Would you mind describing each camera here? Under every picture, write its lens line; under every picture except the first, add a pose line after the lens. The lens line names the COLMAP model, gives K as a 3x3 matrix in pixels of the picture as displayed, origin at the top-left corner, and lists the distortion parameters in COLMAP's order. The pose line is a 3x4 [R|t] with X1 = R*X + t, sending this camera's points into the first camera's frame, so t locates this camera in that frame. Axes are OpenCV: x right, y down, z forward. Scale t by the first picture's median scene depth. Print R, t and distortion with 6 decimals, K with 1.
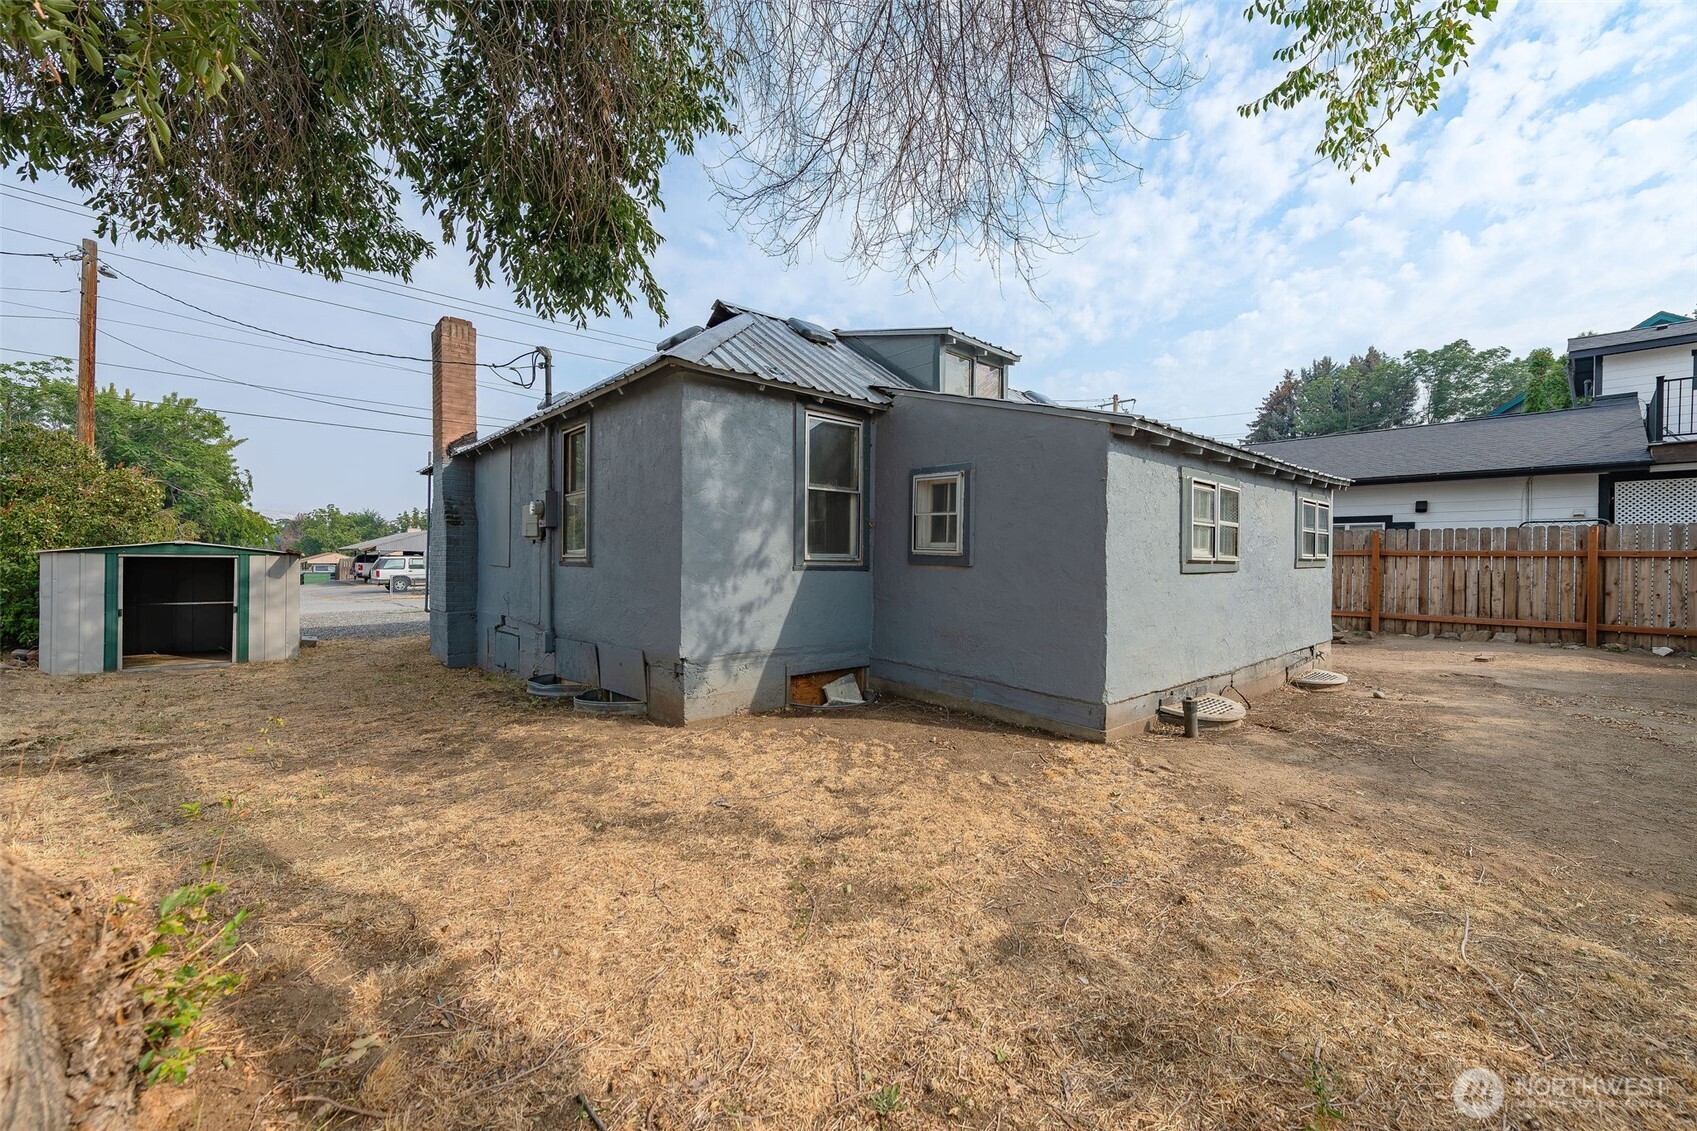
lens RADIAL K [[676.7, 0, 838.3], [0, 676.7, 574.7], [0, 0, 1]] dist [0.001644, -0.000248]
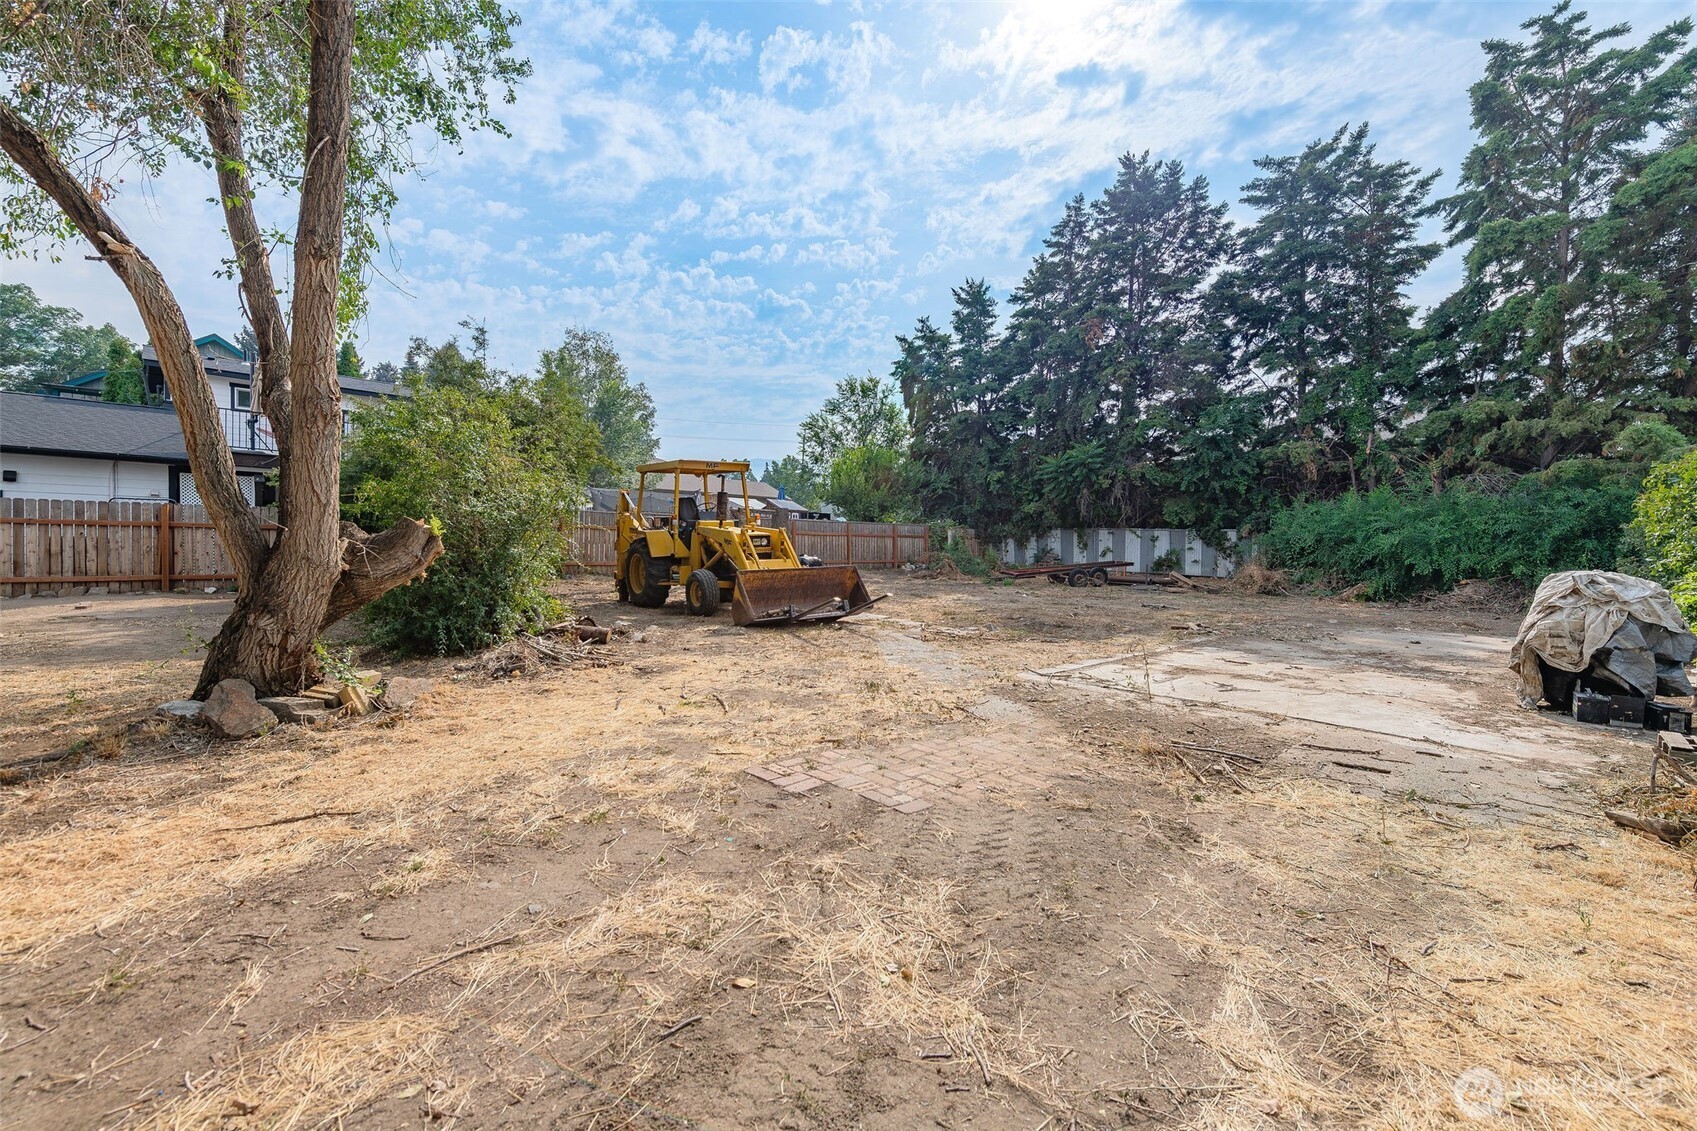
lens RADIAL K [[690.0, 0, 855.1], [0, 690.0, 545.7], [0, 0, 1]] dist [0.001963, 0.000119]
pose [[-0.050445, -0.009613, 0.998681, -0.332335], [0.010133, 0.999897, 0.010136, 0.011794], [-0.998675, 0.010631, -0.050343, -0.303036]]
